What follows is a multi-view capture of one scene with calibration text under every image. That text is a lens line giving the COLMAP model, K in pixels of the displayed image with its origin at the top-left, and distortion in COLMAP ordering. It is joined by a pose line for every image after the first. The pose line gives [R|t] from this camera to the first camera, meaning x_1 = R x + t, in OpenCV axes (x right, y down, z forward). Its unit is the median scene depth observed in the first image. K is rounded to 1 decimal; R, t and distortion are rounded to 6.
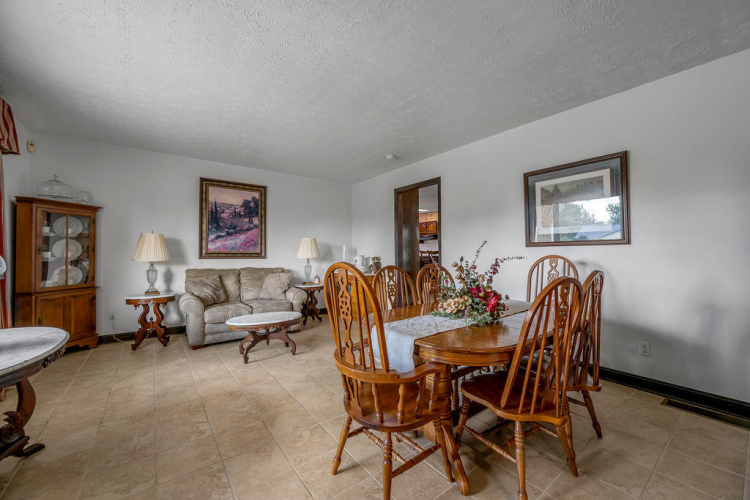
lens RADIAL K [[294.1, 0, 377.1], [0, 294.1, 247.1], [0, 0, 1]] dist [-0.000202, 0.000068]
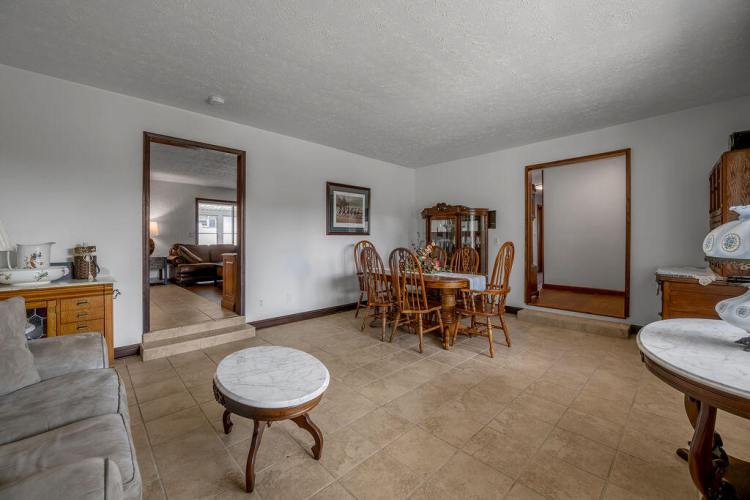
lens RADIAL K [[294.1, 0, 377.1], [0, 294.1, 247.1], [0, 0, 1]] dist [-0.000202, 0.000068]
pose [[-0.105584, -0.017139, 0.994263, -1.212735], [-0.015284, 0.999761, 0.015611, 0.041665], [-0.994293, -0.013548, -0.105820, 1.236562]]
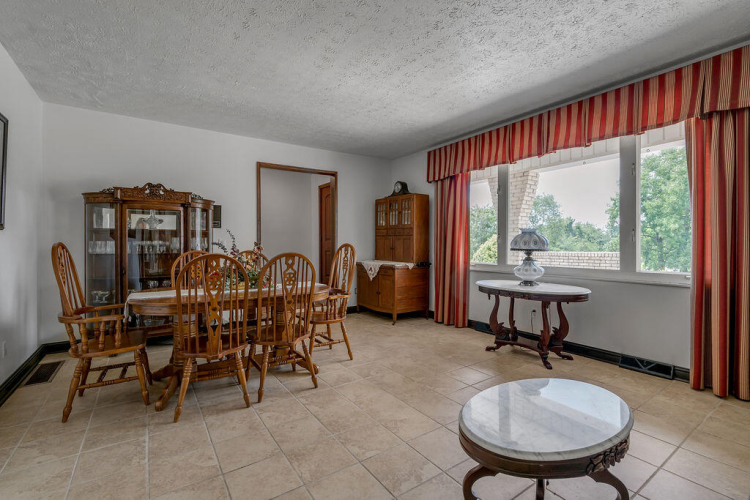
lens RADIAL K [[338.7, 0, 377.7], [0, 338.7, 246.4], [0, 0, 1]] dist [-0.000536, -0.000165]
pose [[-0.997823, 0.003371, 0.065865, -0.286585], [0.002776, 0.999954, -0.009134, 0.053998], [-0.065893, -0.008931, -0.997787, 2.007053]]
